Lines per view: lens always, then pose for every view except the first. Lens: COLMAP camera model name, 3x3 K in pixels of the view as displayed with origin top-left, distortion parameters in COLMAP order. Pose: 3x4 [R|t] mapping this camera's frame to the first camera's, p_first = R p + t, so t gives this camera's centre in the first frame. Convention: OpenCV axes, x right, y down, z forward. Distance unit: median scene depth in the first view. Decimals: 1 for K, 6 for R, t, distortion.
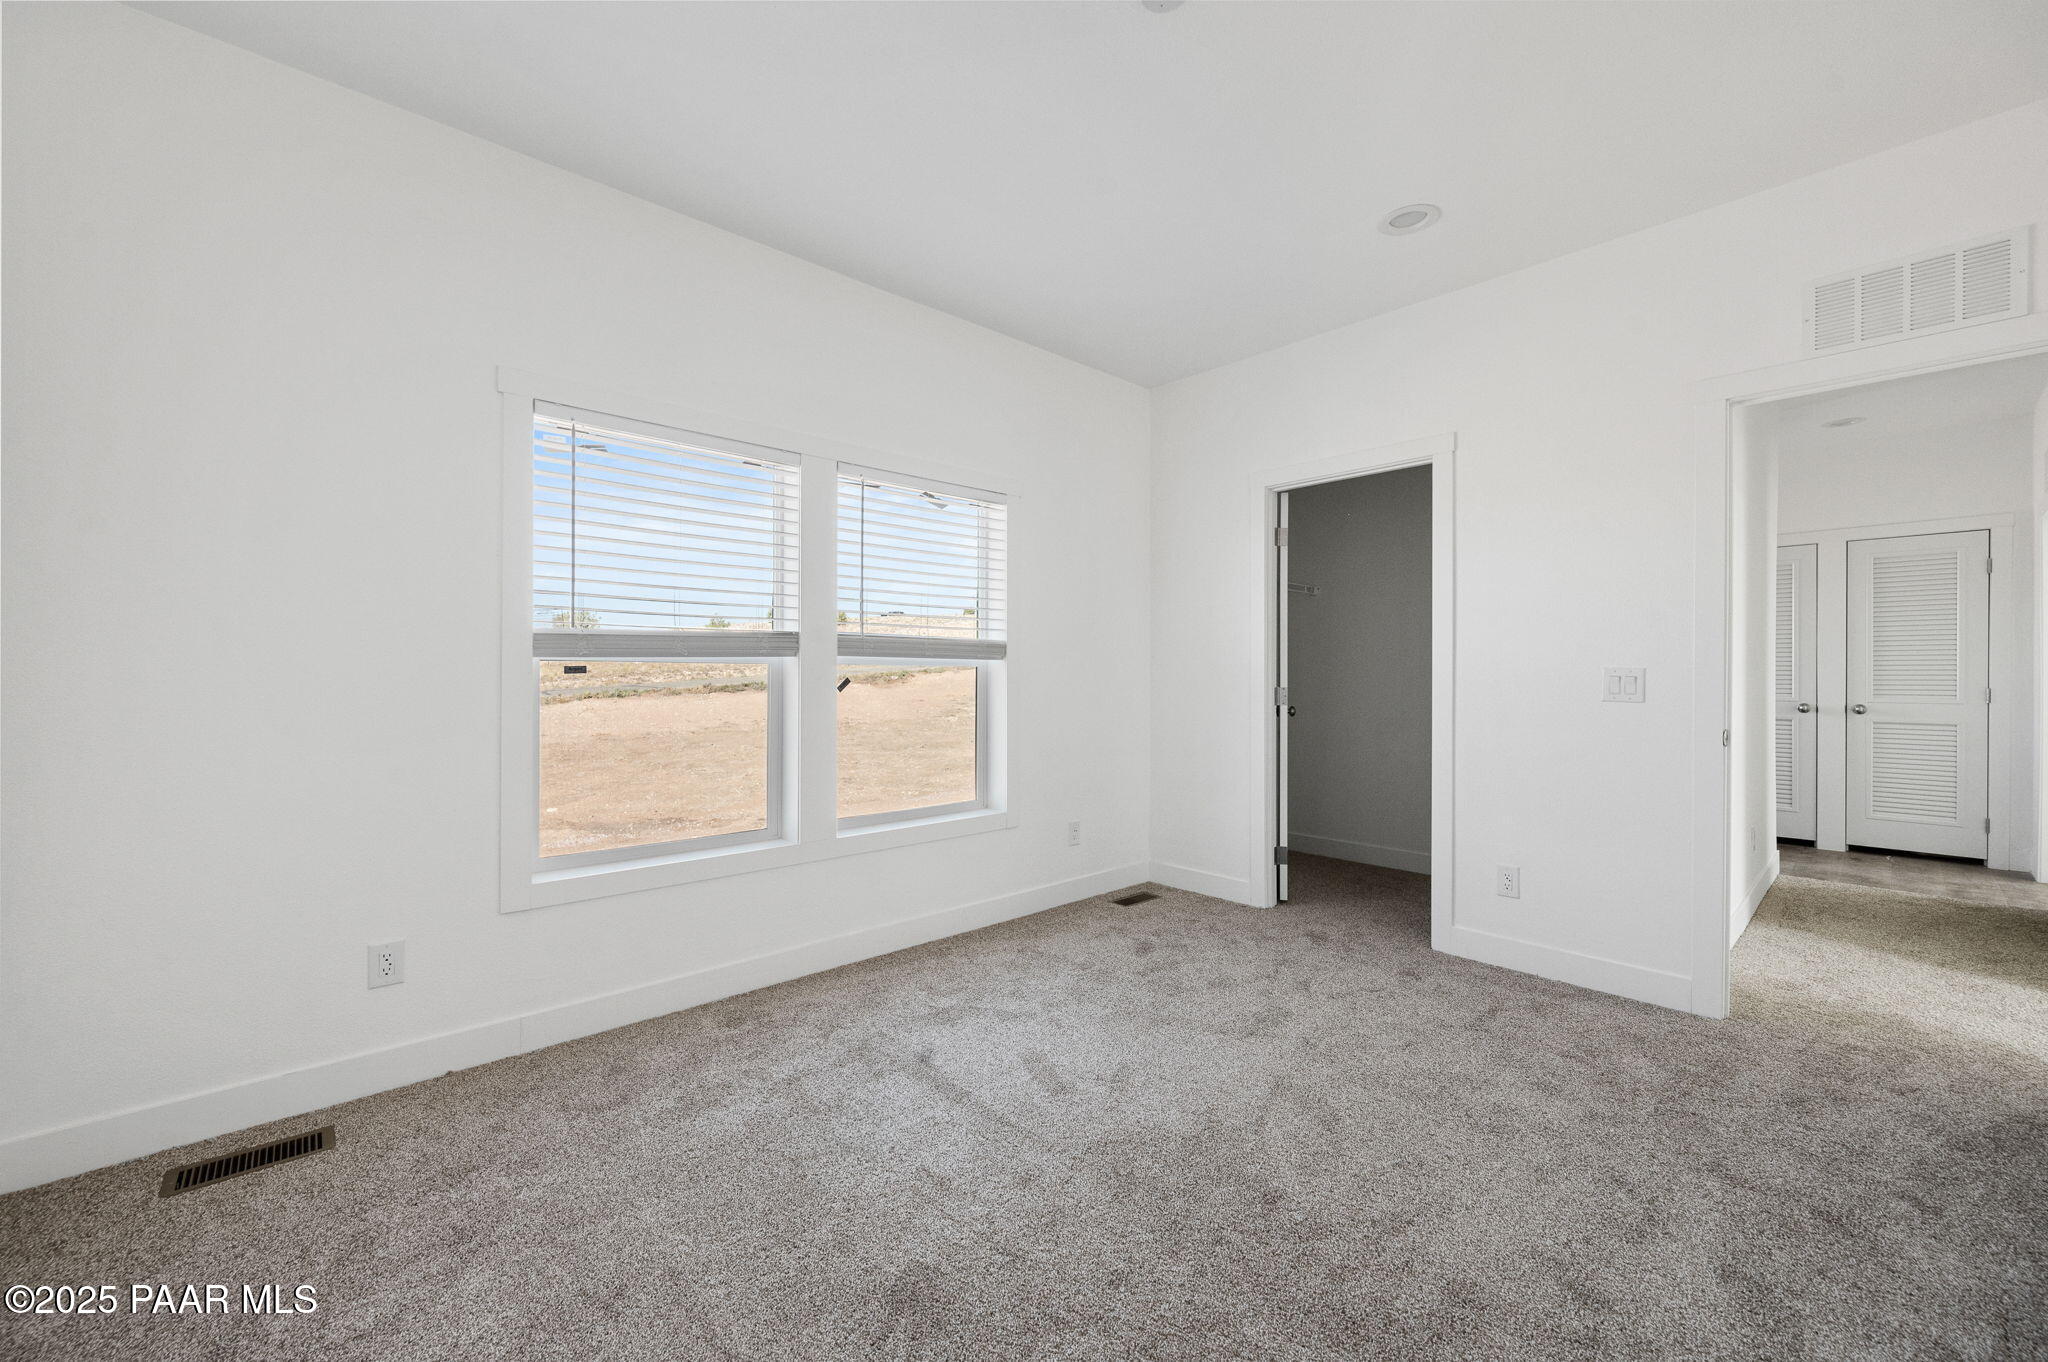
lens RADIAL K [[812.7, 0, 1013.7], [0, 812.7, 674.1], [0, 0, 1]] dist [-0.000350, 0.000106]
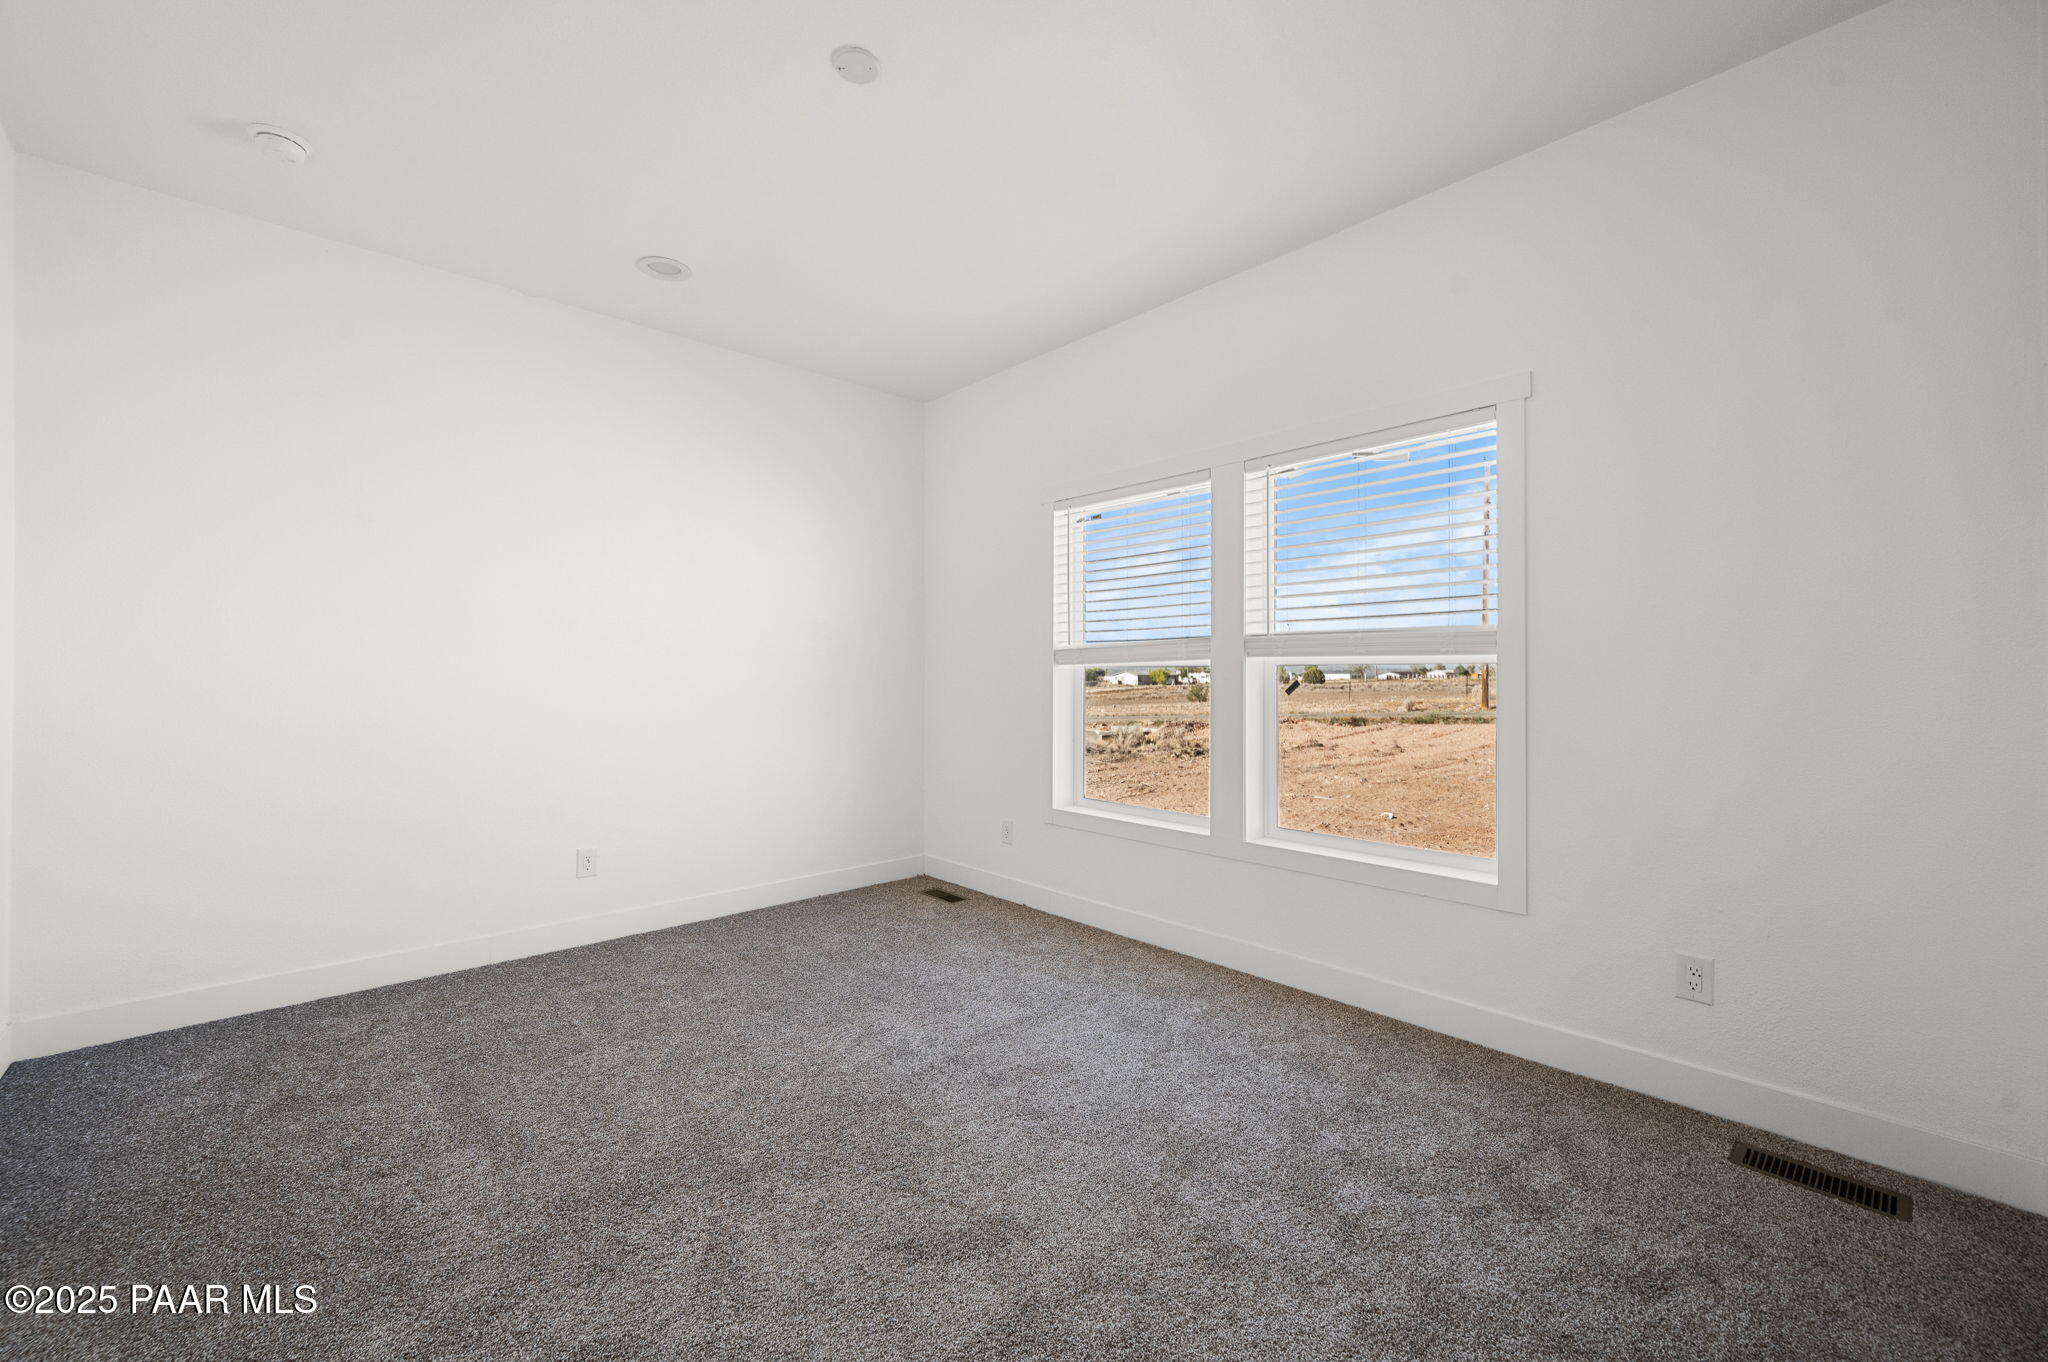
lens RADIAL K [[812.7, 0, 1013.7], [0, 812.7, 674.1], [0, 0, 1]] dist [-0.000350, 0.000106]
pose [[0.008706, -0.006324, -0.999942, 0.661695], [-0.001905, 0.999978, -0.006340, 0.003691], [0.999960, 0.001960, 0.008694, 0.619179]]
